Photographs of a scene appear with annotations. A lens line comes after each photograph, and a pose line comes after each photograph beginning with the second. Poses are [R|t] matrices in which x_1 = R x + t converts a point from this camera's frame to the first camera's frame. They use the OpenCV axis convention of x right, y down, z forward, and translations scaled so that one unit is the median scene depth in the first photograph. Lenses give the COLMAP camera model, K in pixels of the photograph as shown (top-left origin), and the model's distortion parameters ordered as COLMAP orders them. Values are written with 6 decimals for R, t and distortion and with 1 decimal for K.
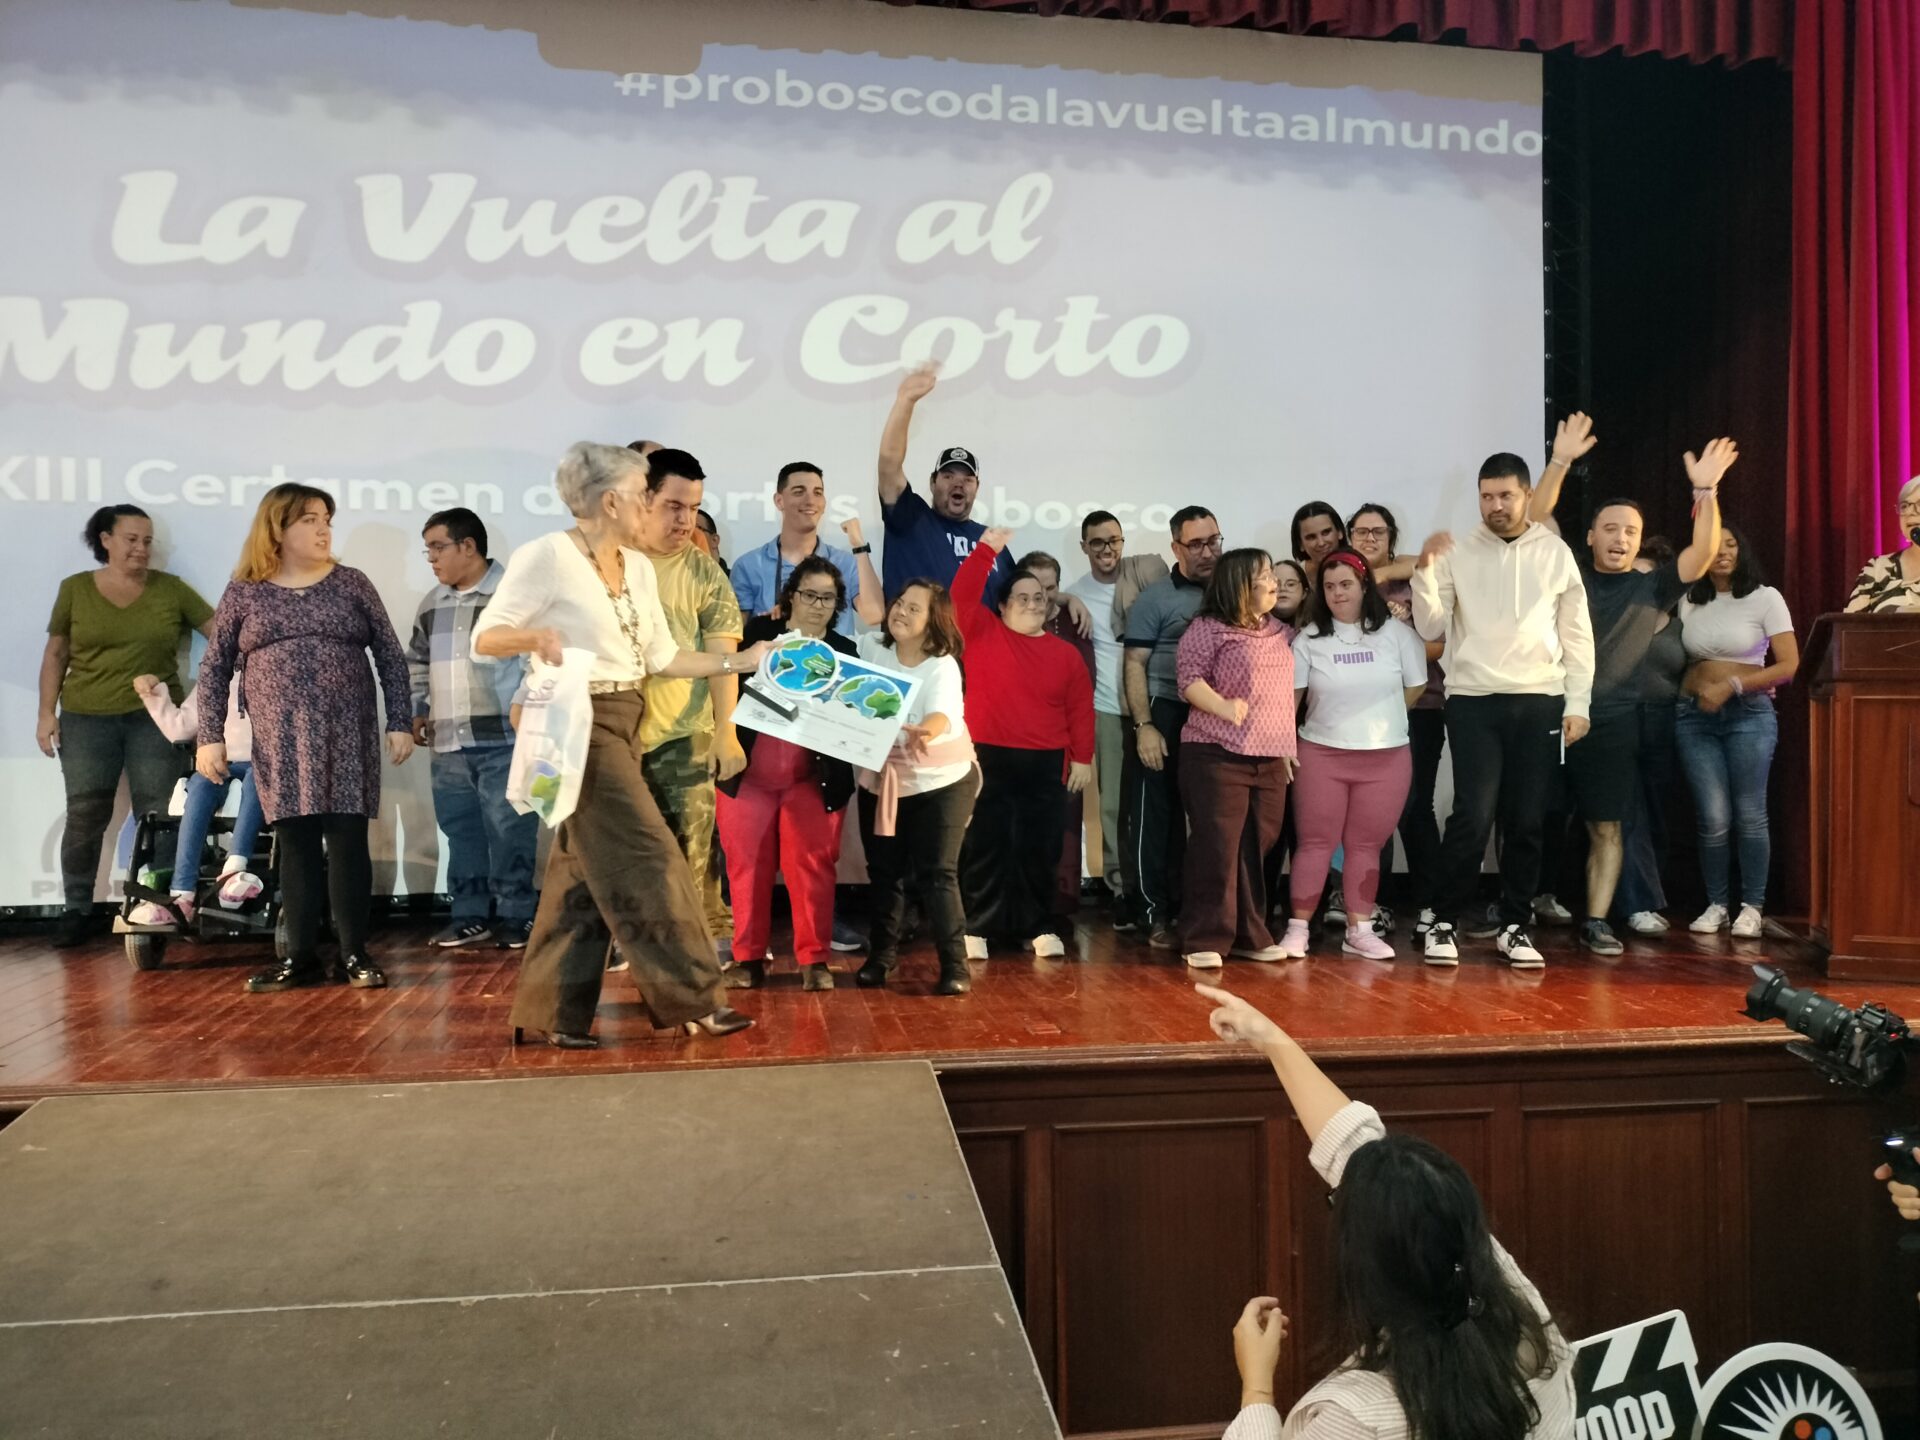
lens RADIAL K [[1460.8, 0, 970.8], [0, 1460.8, 720.3], [0, 0, 1]] dist [0.074446, -0.112314]
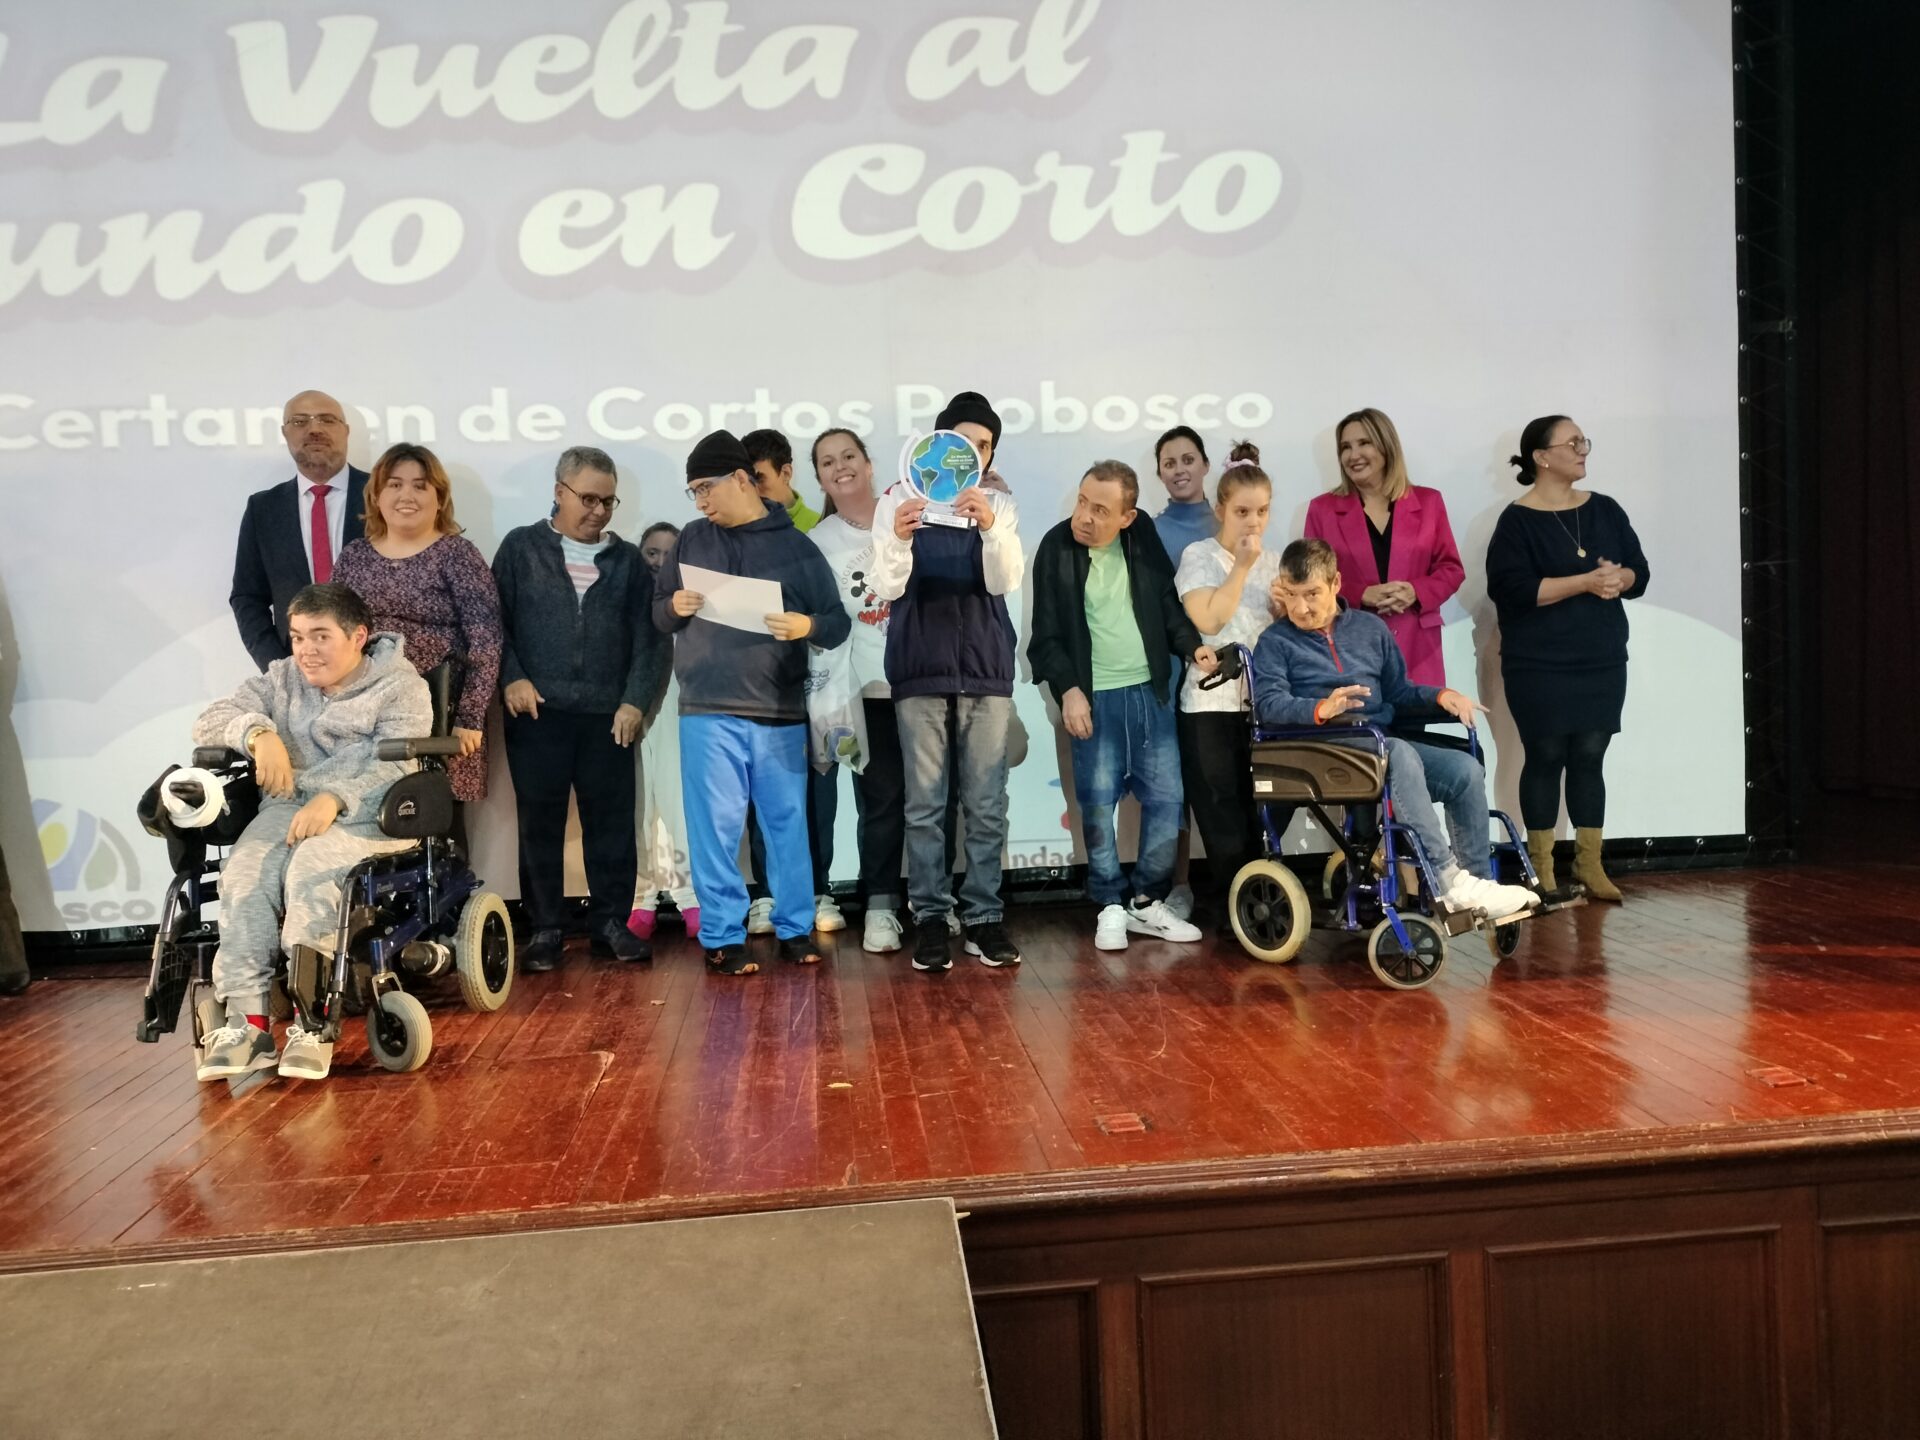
lens RADIAL K [[1400.4, 0, 983.7], [0, 1400.4, 718.1], [0, 0, 1]] dist [0.017471, -0.006533]
pose [[0.997930, -0.036982, -0.052607, 0.018652], [0.039389, 0.998189, 0.045471, -0.011872], [0.050830, -0.047449, 0.997579, 0.235011]]
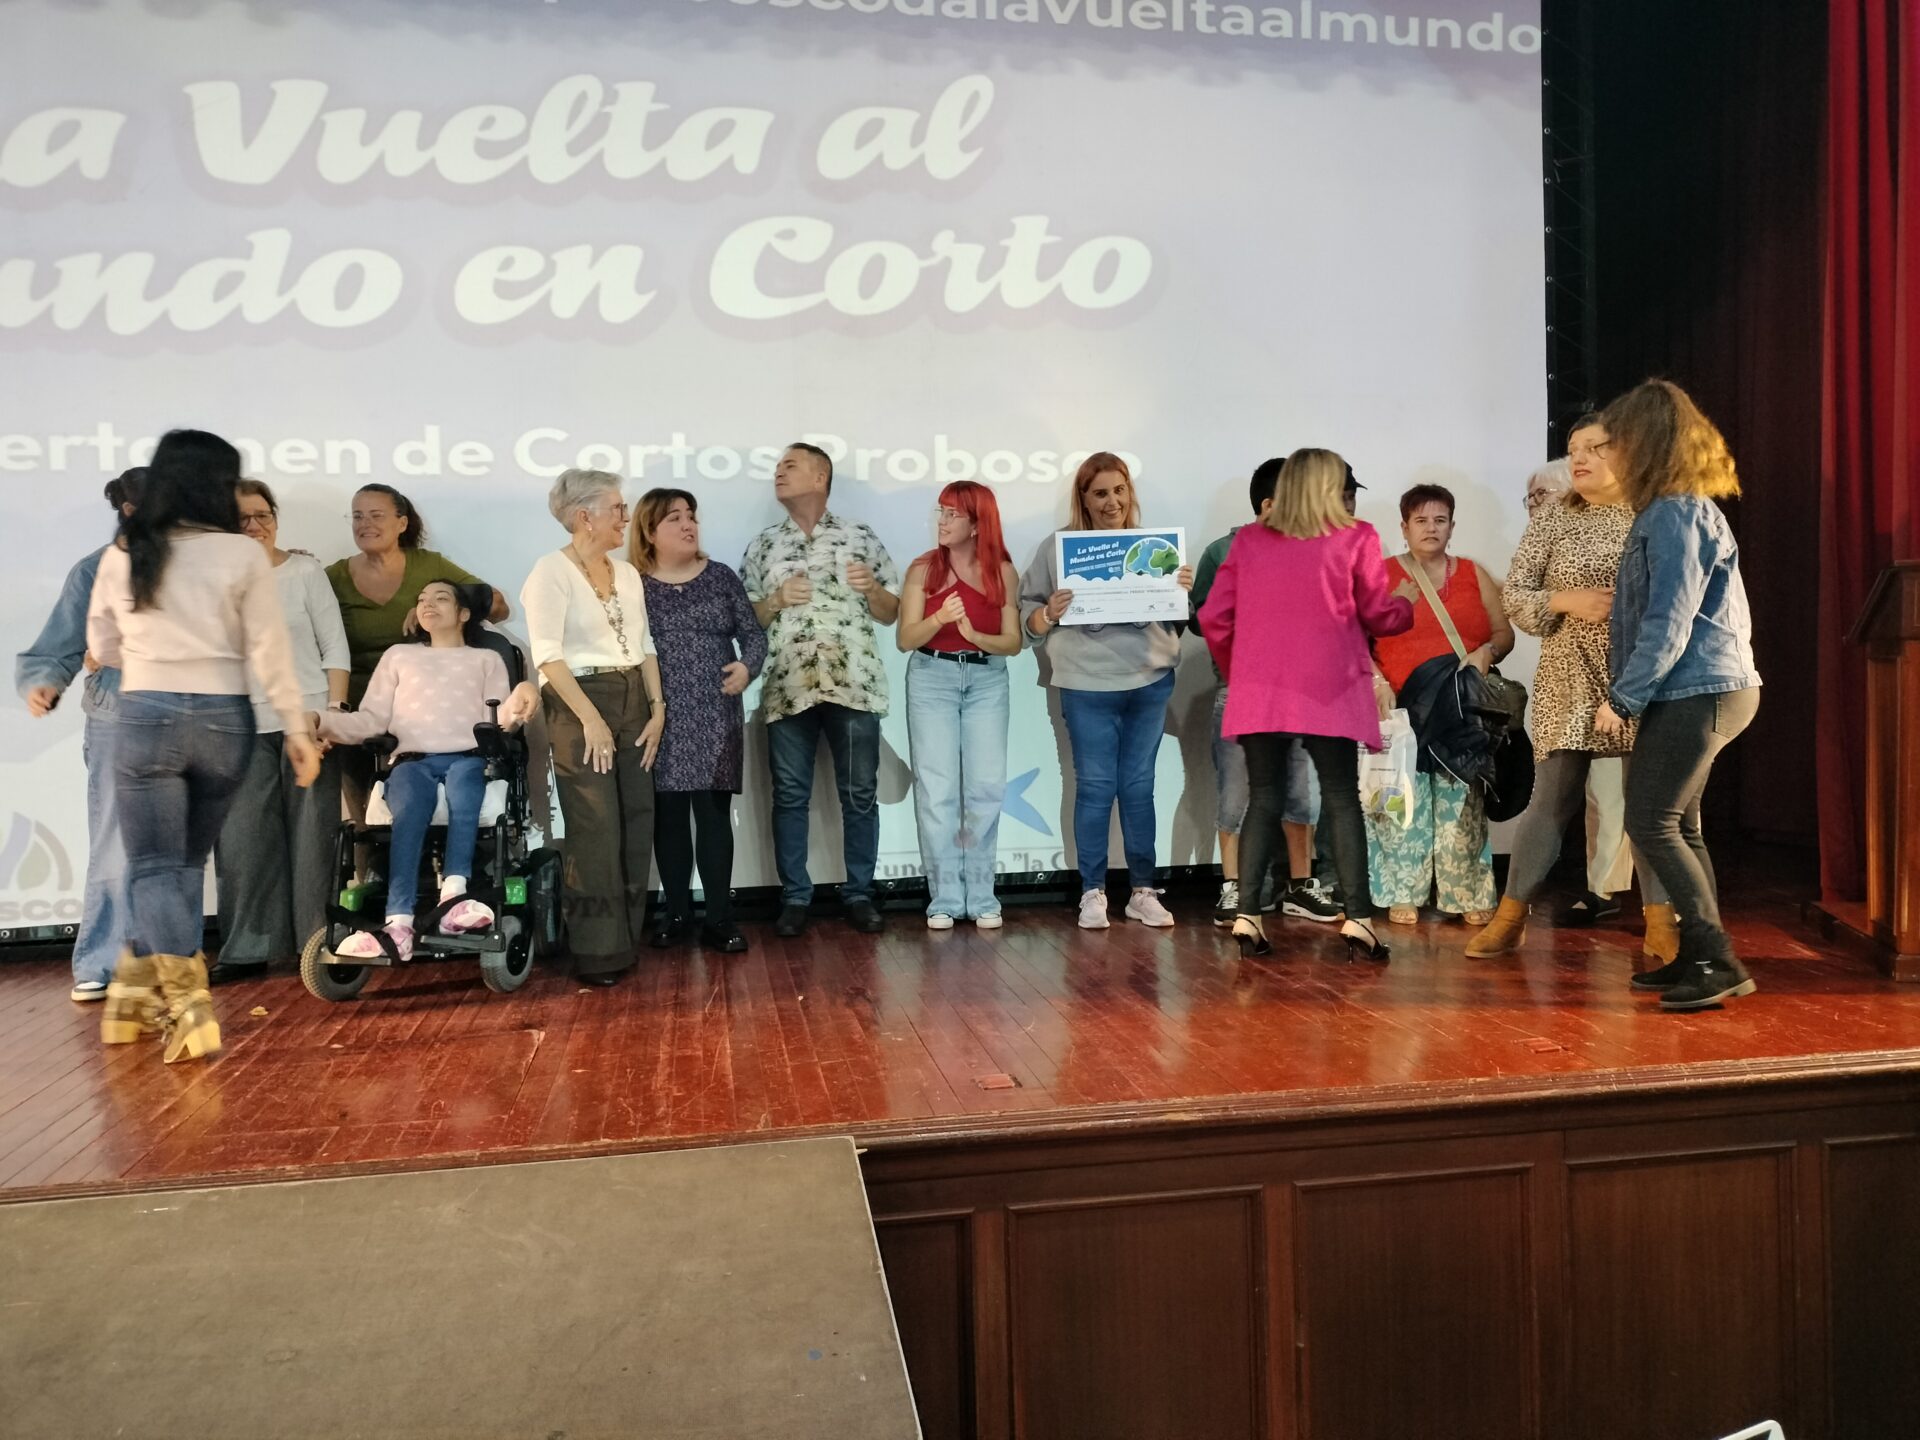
lens RADIAL K [[1422.3, 0, 969.8], [0, 1422.3, 713.4], [0, 0, 1]] dist [0.048994, -0.054521]
pose [[0.999572, -0.020798, 0.020580, 0.016407], [0.020274, 0.999473, 0.025353, -0.012997], [-0.021097, -0.024925, 0.999467, 0.139860]]
